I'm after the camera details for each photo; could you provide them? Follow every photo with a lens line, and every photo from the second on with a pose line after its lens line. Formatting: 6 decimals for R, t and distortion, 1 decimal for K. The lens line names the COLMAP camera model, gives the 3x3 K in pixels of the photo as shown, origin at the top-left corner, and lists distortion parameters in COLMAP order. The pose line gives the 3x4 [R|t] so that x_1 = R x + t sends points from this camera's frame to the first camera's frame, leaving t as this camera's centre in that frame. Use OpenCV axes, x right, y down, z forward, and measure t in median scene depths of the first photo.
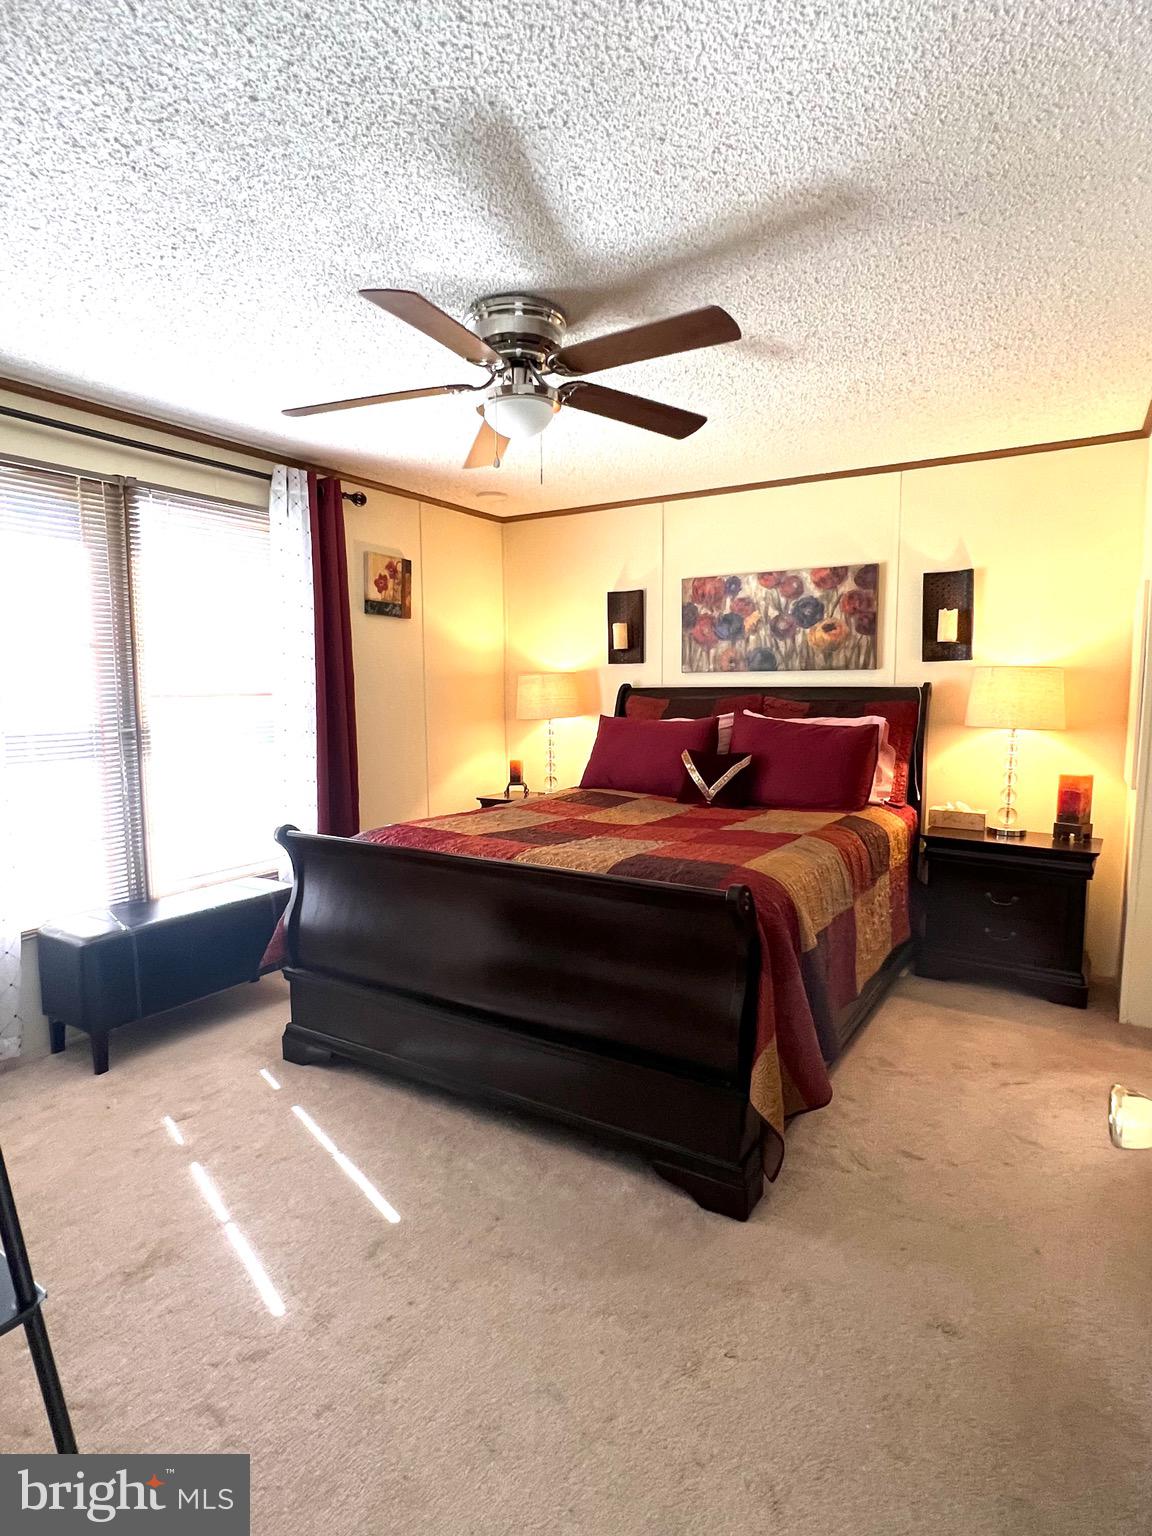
lens RADIAL K [[812.9, 0, 578.1], [0, 812.9, 761.7], [0, 0, 1]] dist [-0.003747, 0.000407]
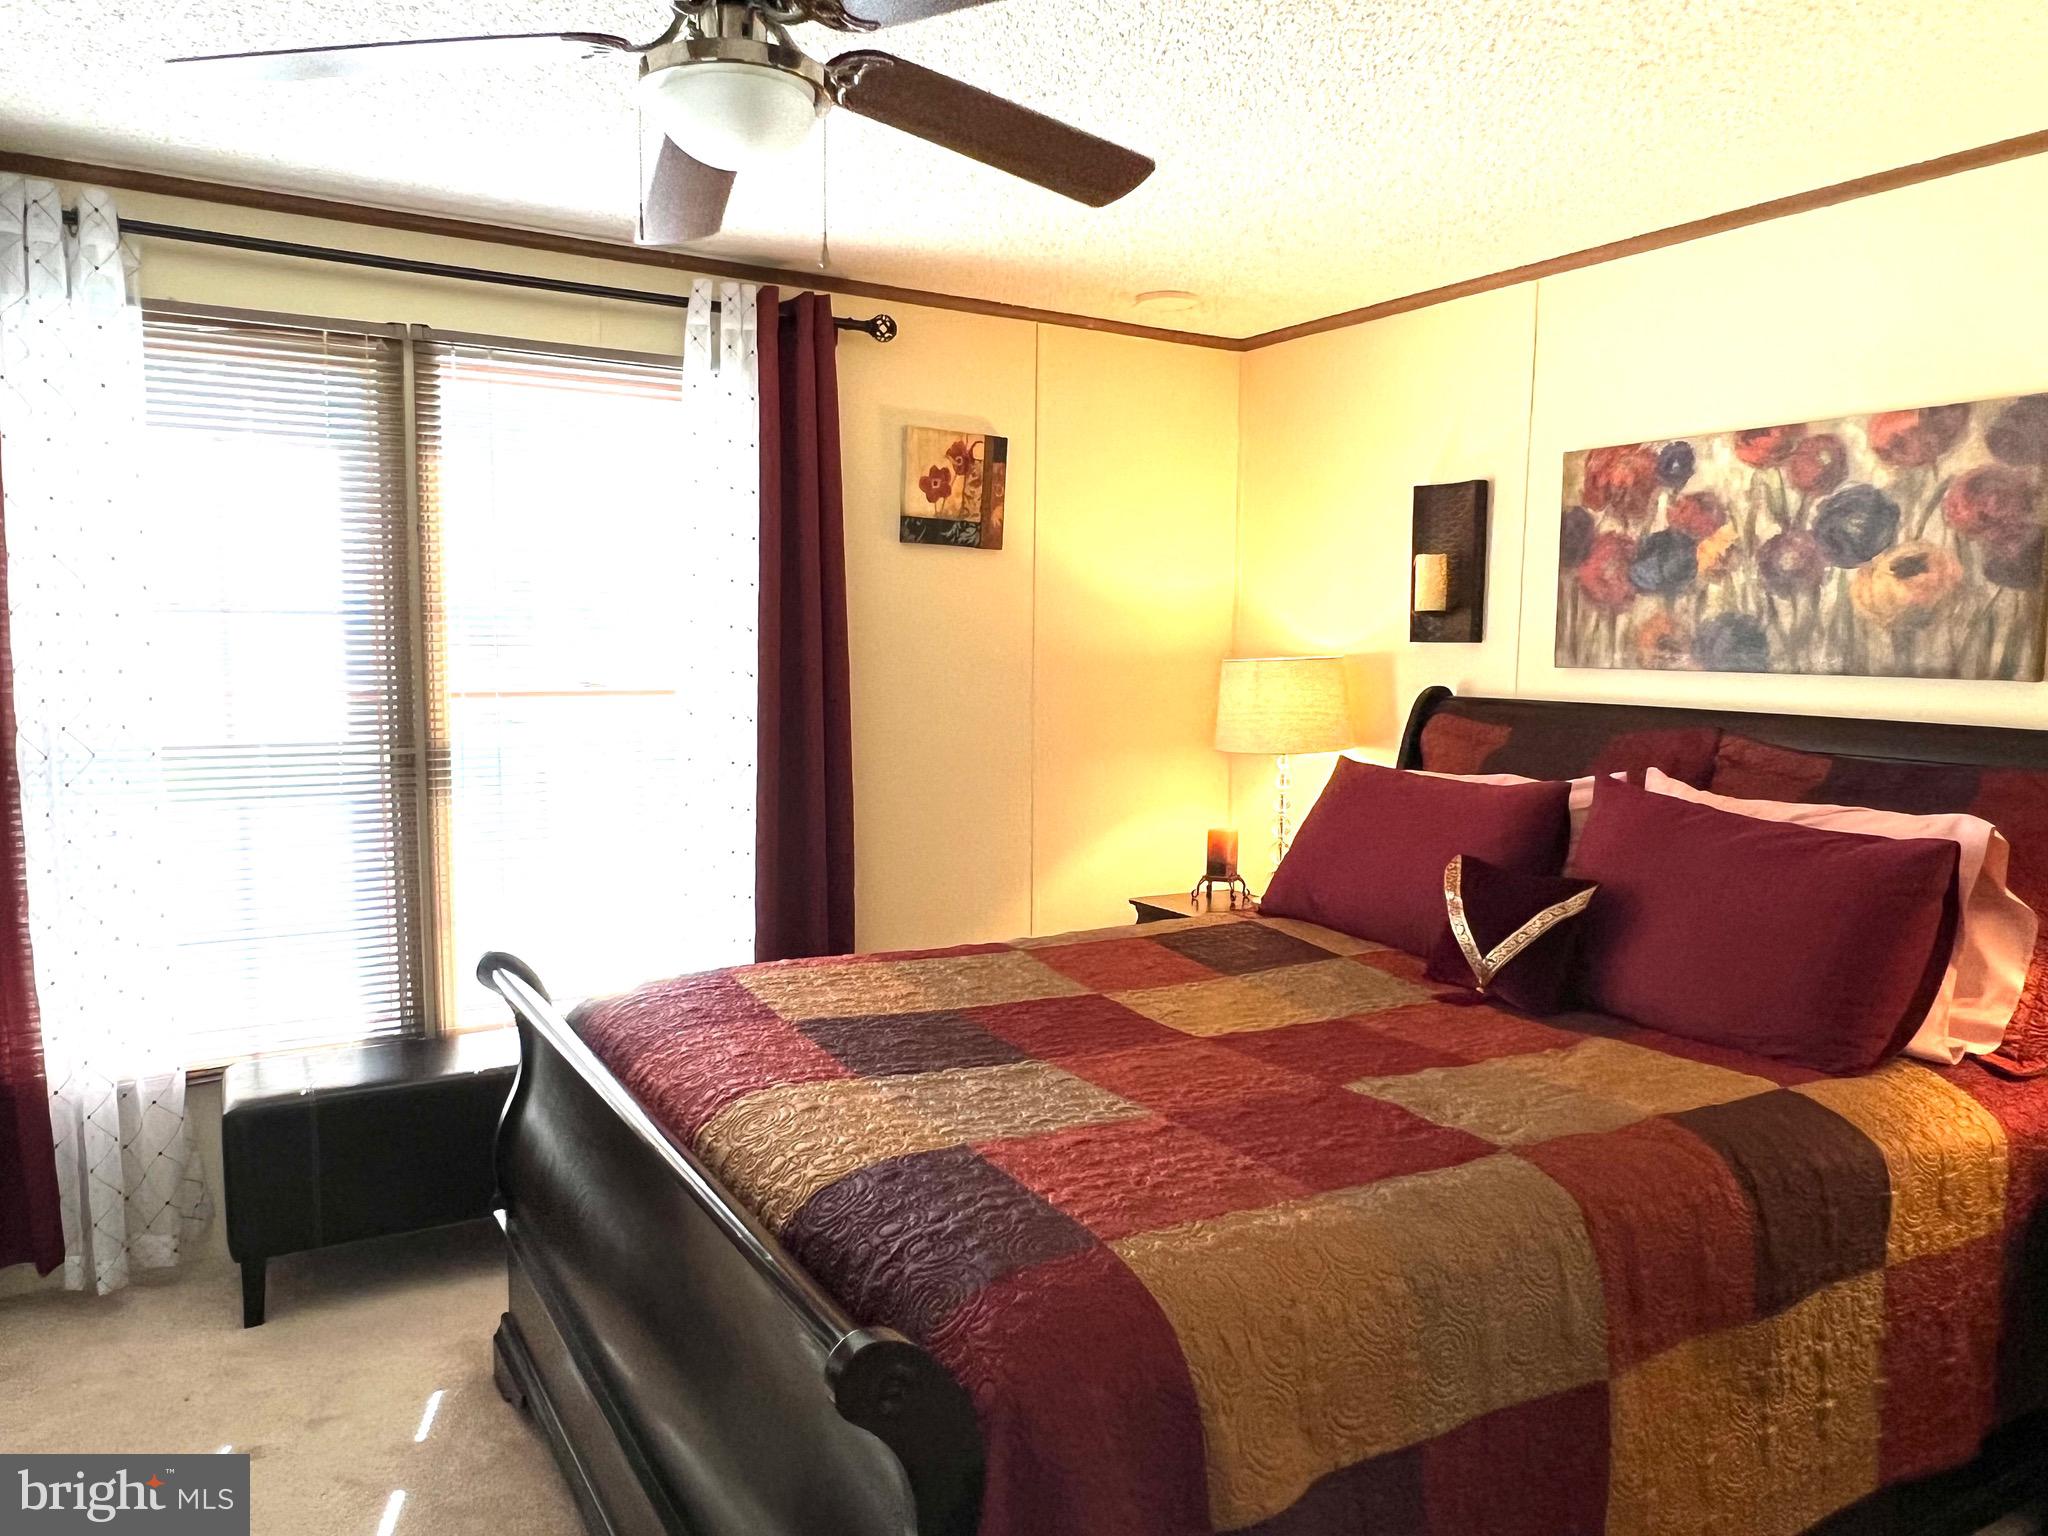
lens RADIAL K [[1400.6, 0, 1028.4], [0, 1400.6, 783.8], [0, 0, 1]] dist [-0.003898, -0.001088]
pose [[0.889026, 0.066818, -0.452956, 0.238700], [-0.063155, 0.997733, 0.023226, -0.050470], [0.453481, 0.007958, 0.891230, 0.218270]]
